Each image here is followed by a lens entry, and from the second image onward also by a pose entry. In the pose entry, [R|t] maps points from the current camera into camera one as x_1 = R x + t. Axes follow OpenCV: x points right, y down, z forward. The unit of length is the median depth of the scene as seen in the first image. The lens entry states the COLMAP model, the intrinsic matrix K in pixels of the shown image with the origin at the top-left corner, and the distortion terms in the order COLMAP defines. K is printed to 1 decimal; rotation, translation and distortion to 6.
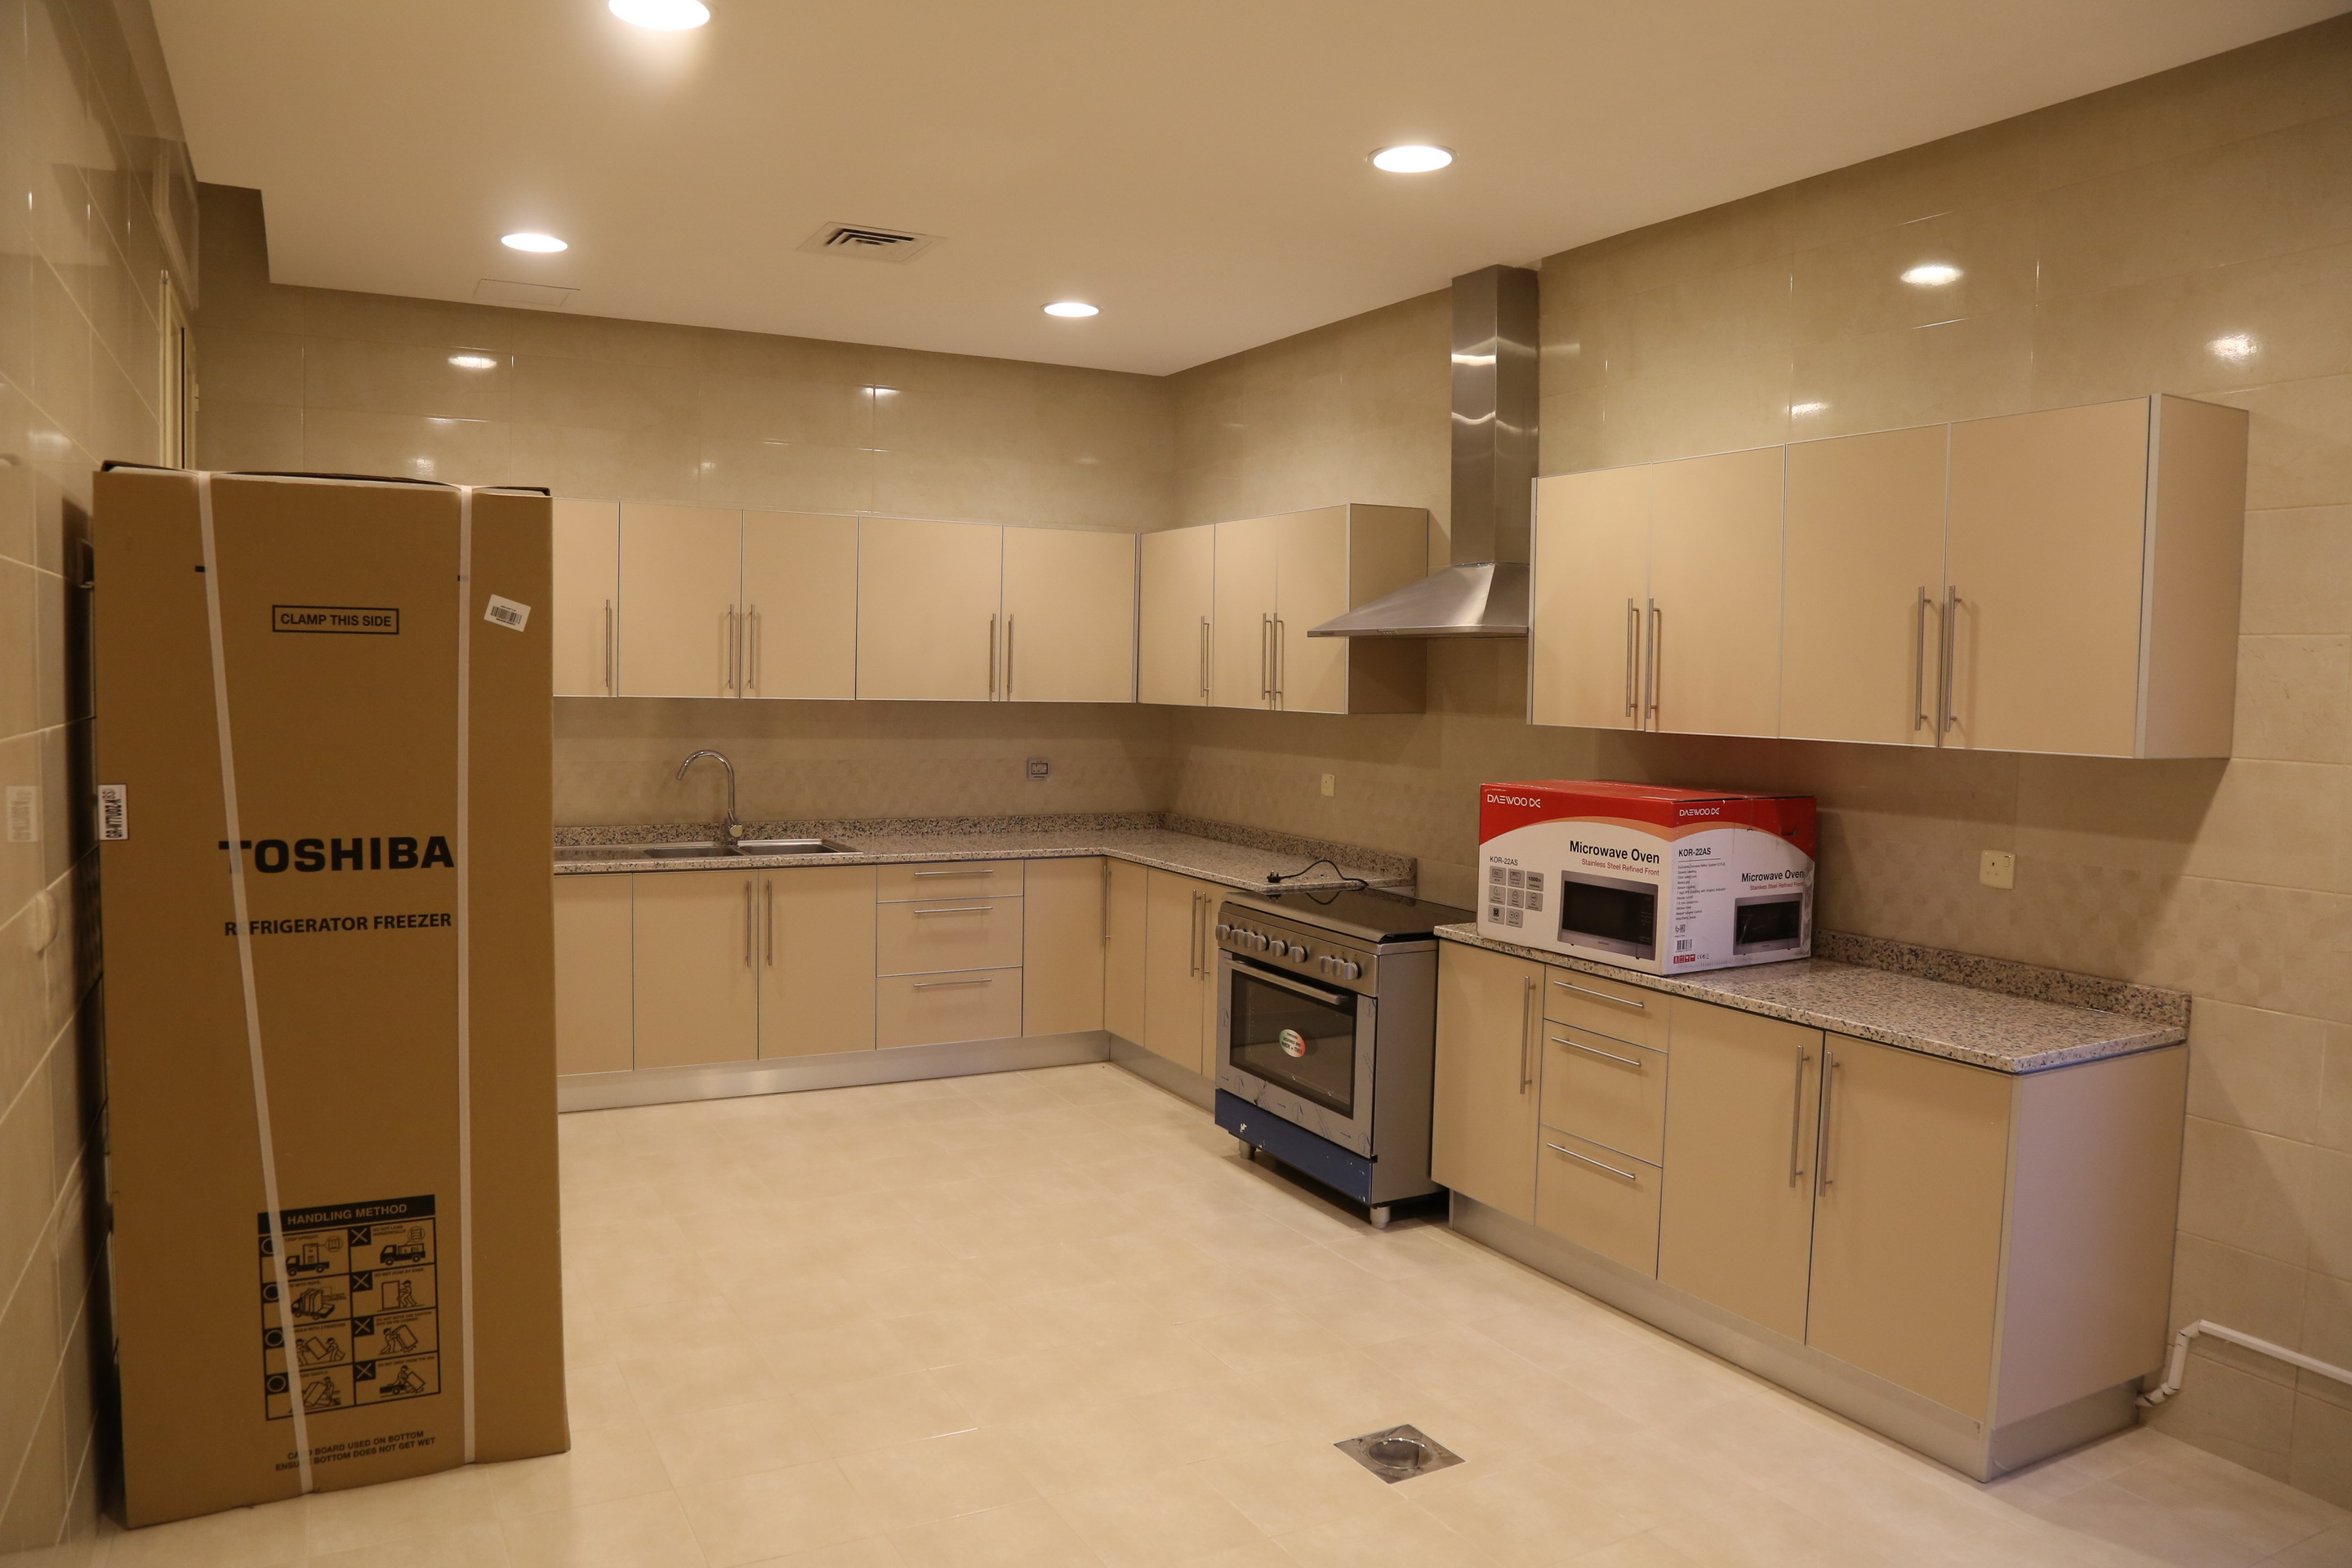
lens RADIAL K [[1640.5, 0, 1176.0], [0, 1640.5, 784.0], [0, 0, 1]] dist [-0.078622, 0.003969]
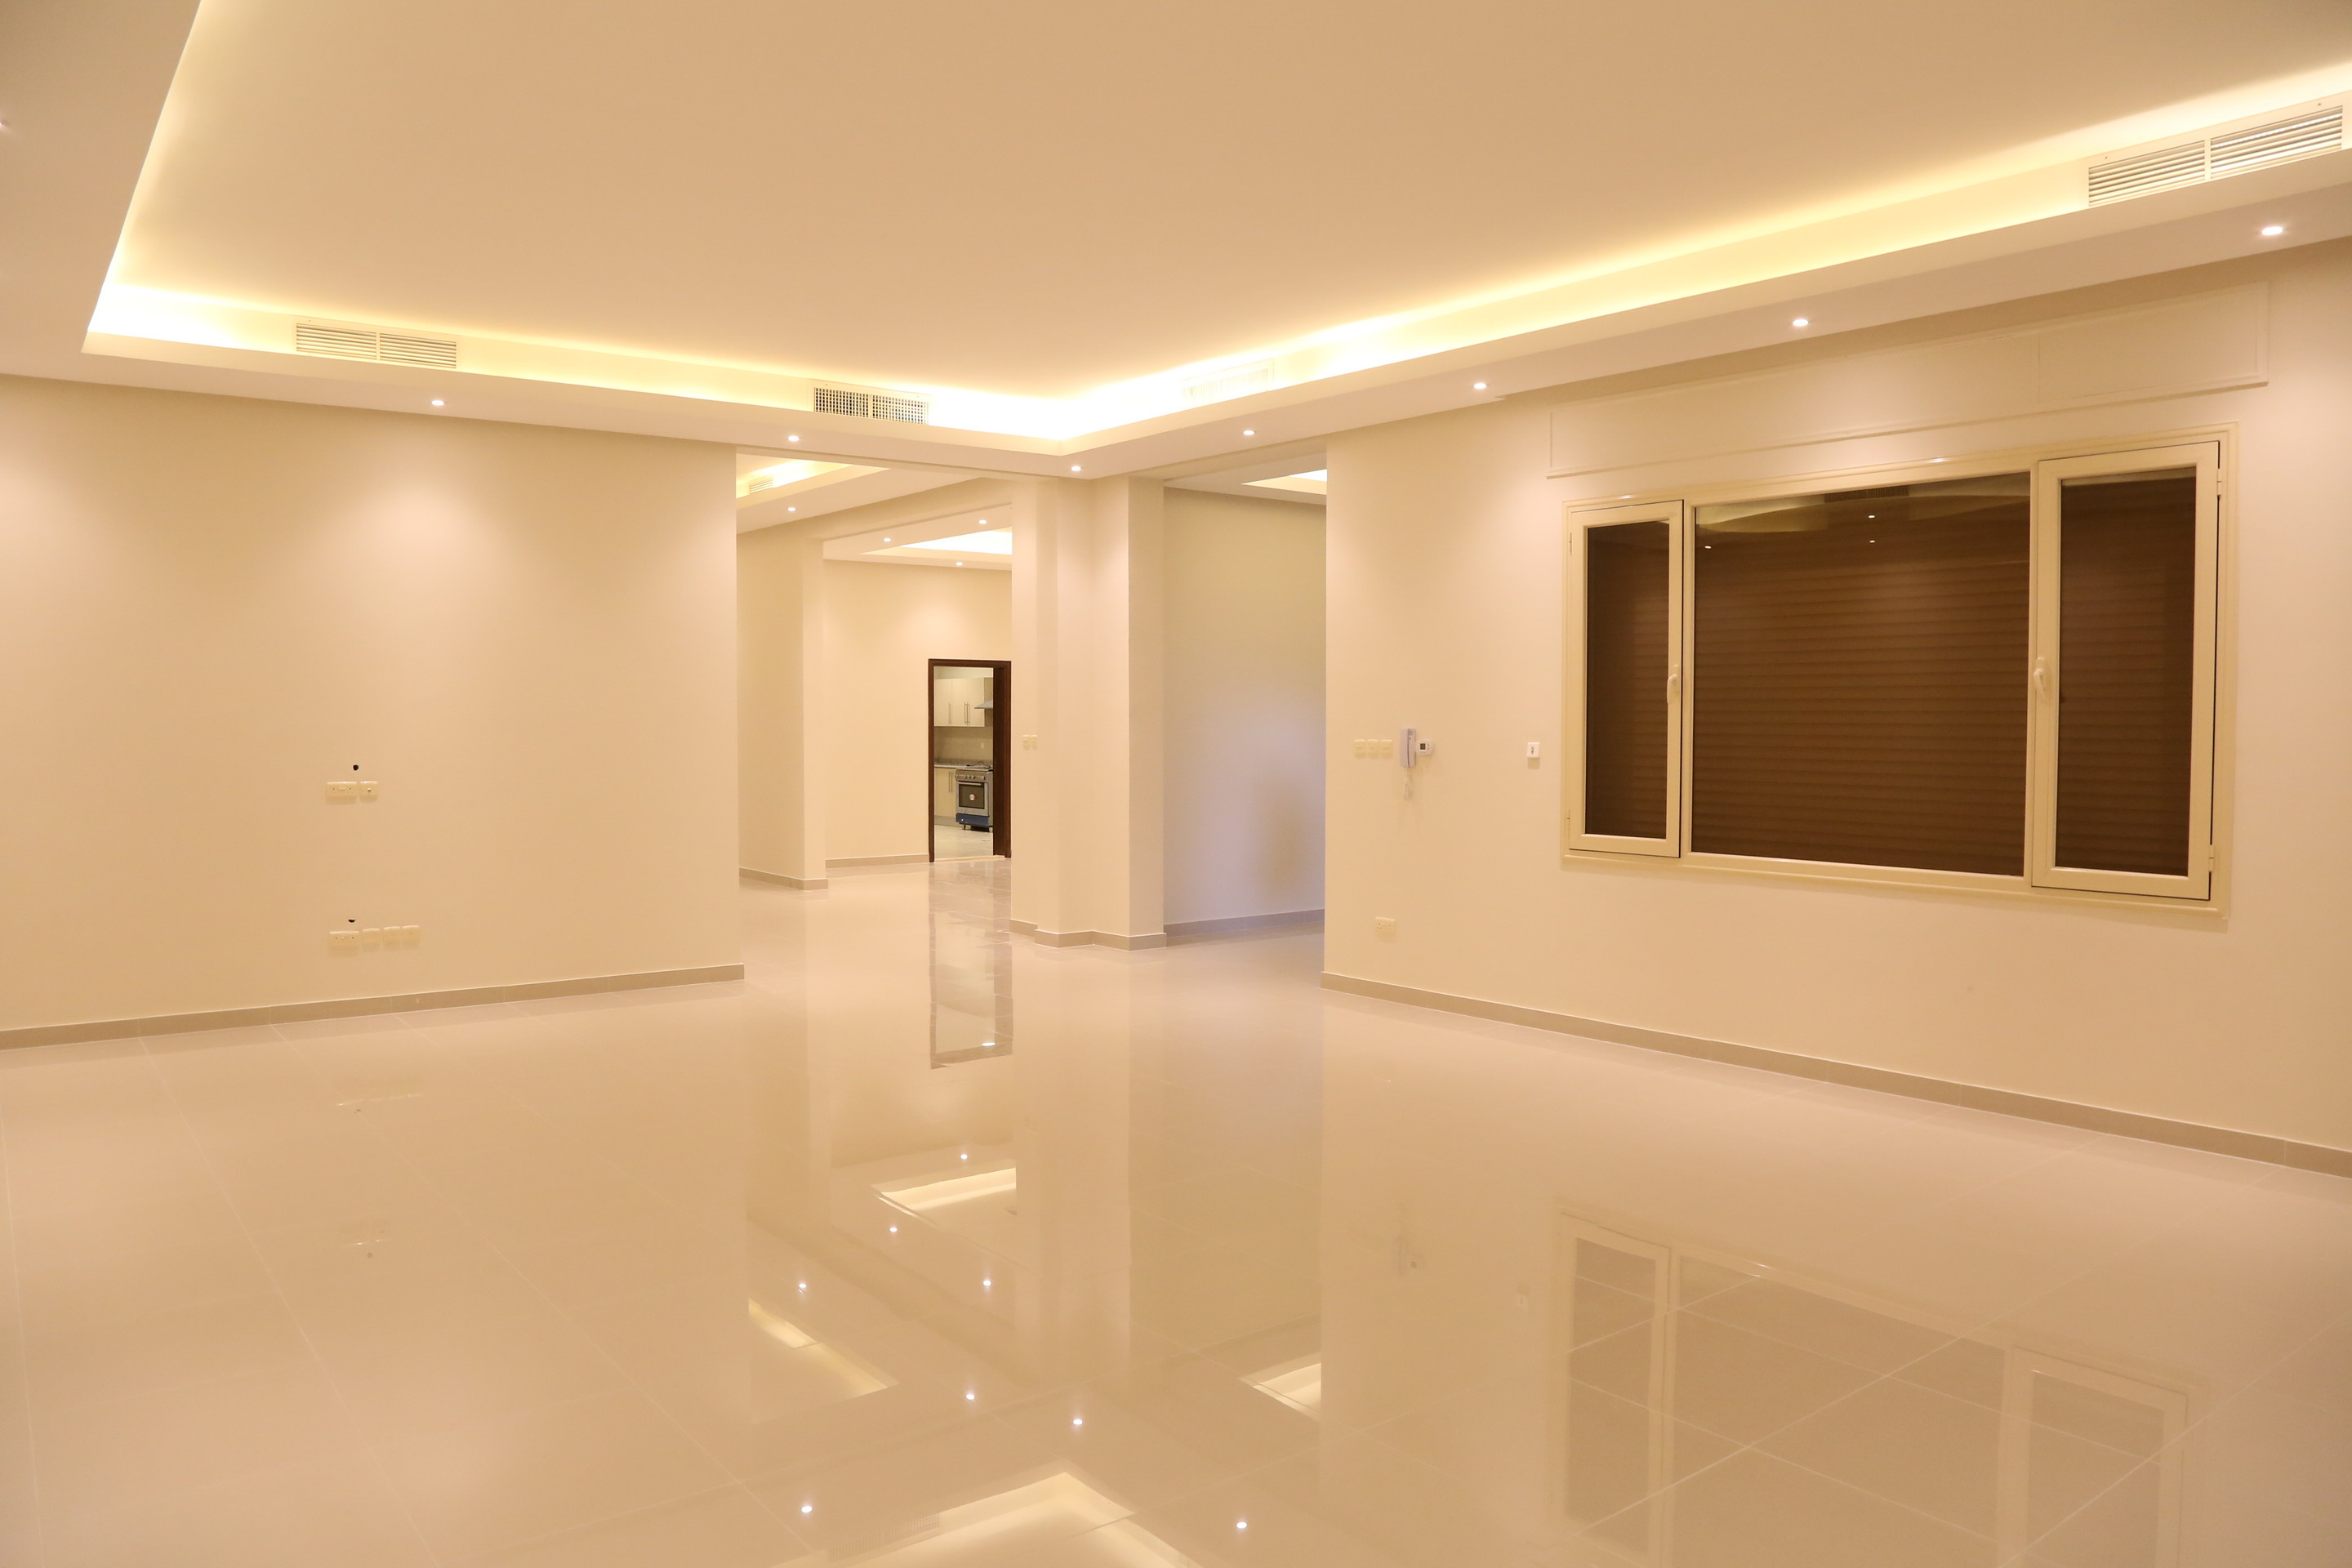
lens RADIAL K [[1629.5, 0, 1176.0], [0, 1629.5, 784.0], [0, 0, 1]] dist [0.020545, 0.000438]
pose [[0.985311, -0.027206, 0.168589, -0.145244], [0.030252, 0.999422, -0.015525, 0.219776], [-0.168069, 0.020398, 0.985564, -3.839476]]
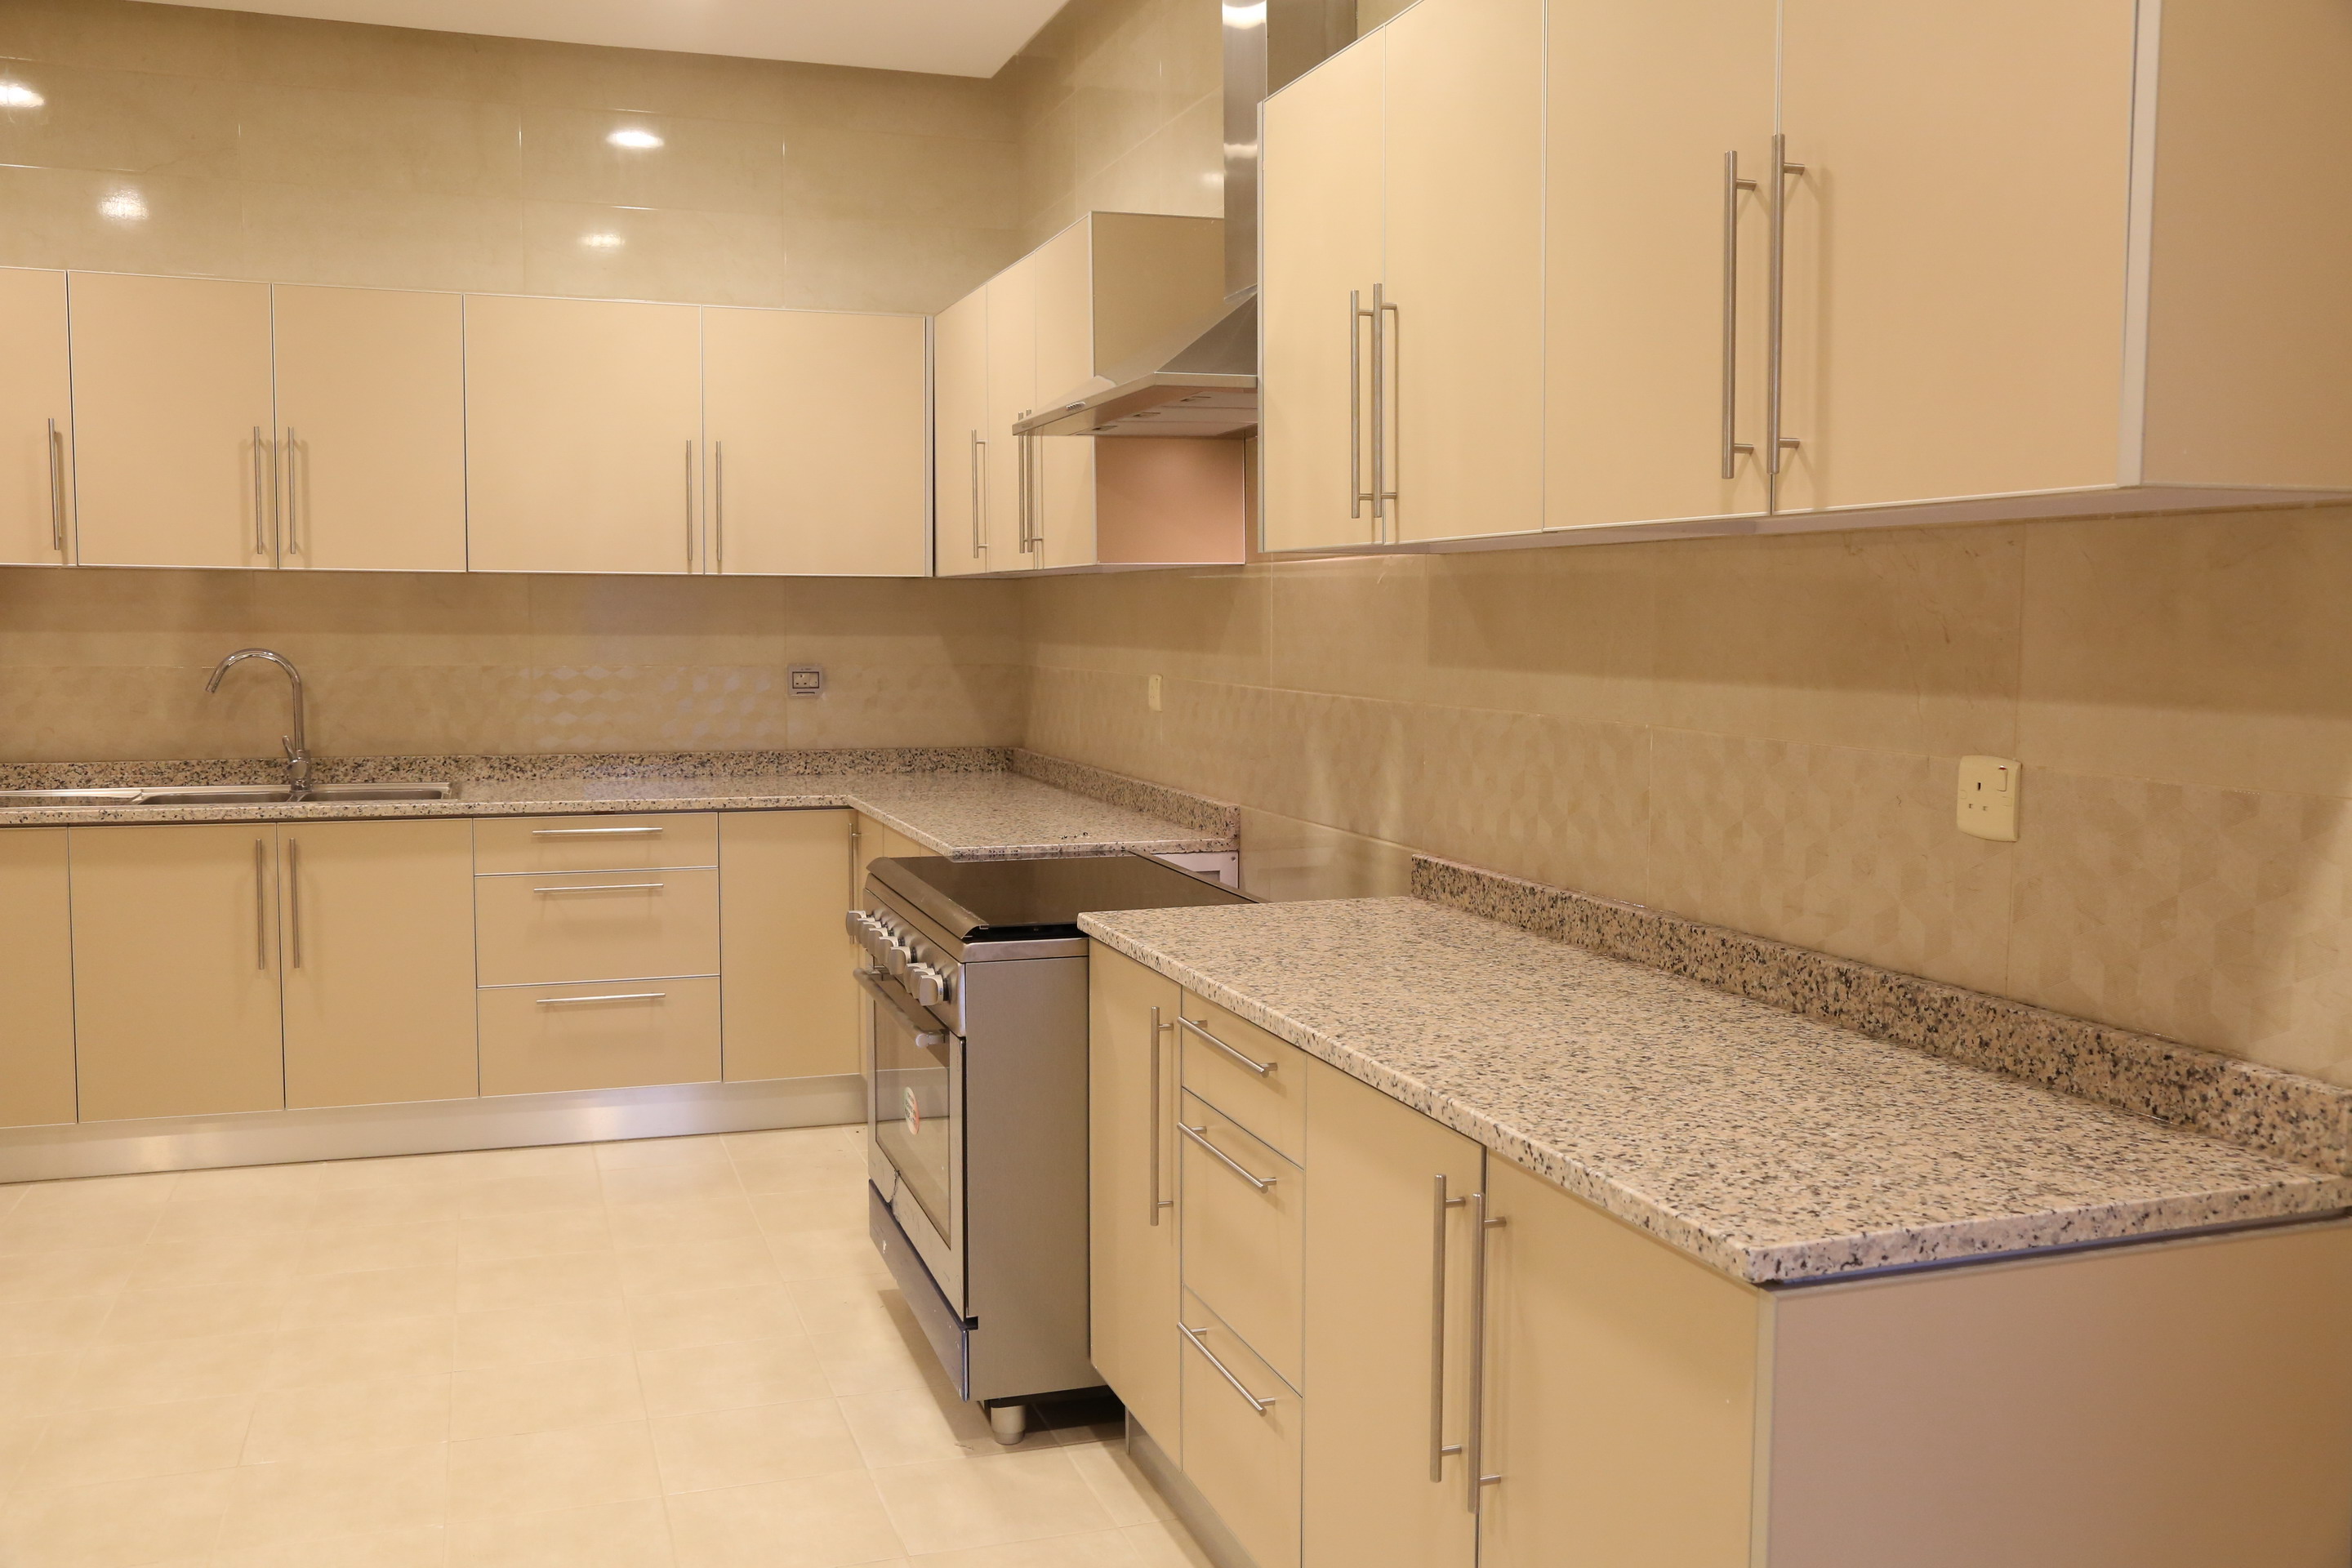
lens RADIAL K [[2024.9, 0, 1176.0], [0, 2024.9, 784.0], [0, 0, 1]] dist [-0.011443, -0.009225]
pose [[0.984502, 0.000169, -0.175371, 0.299990], [0.002157, 0.999912, 0.013073, 0.032170], [0.175358, -0.013248, 0.984416, 0.309641]]
